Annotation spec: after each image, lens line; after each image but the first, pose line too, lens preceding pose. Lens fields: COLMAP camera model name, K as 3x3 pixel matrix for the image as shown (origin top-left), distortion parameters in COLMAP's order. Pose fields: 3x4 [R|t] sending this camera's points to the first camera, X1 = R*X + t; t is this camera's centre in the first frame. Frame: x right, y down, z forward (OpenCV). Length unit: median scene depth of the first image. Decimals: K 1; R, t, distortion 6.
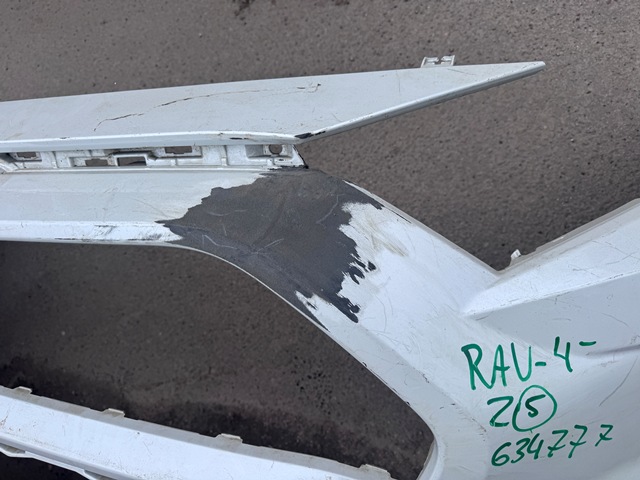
lens RADIAL K [[453.0, 0, 316.8], [0, 453.0, 241.2], [0, 0, 1]] dist [0.033877, -0.041987]
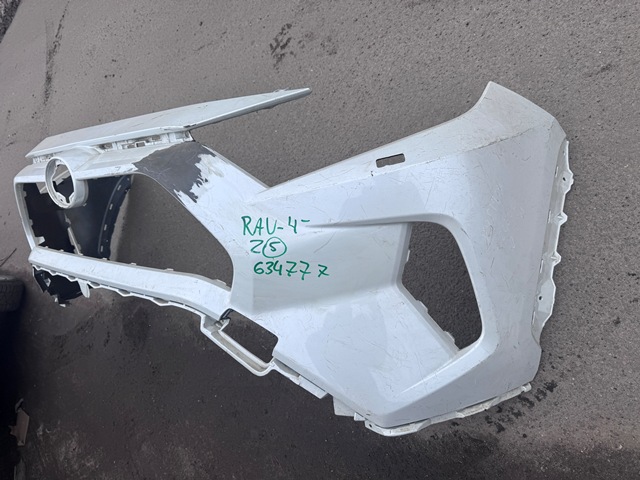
lens RADIAL K [[437.7, 0, 320.0], [0, 437.7, 240.0], [0, 0, 1]] dist [0.186123, -0.322098]
pose [[0.949678, 0.032987, -0.311486, 1.286202], [-0.053265, 0.996963, -0.056816, 0.422703], [0.308665, 0.070548, 0.948551, -0.884800]]
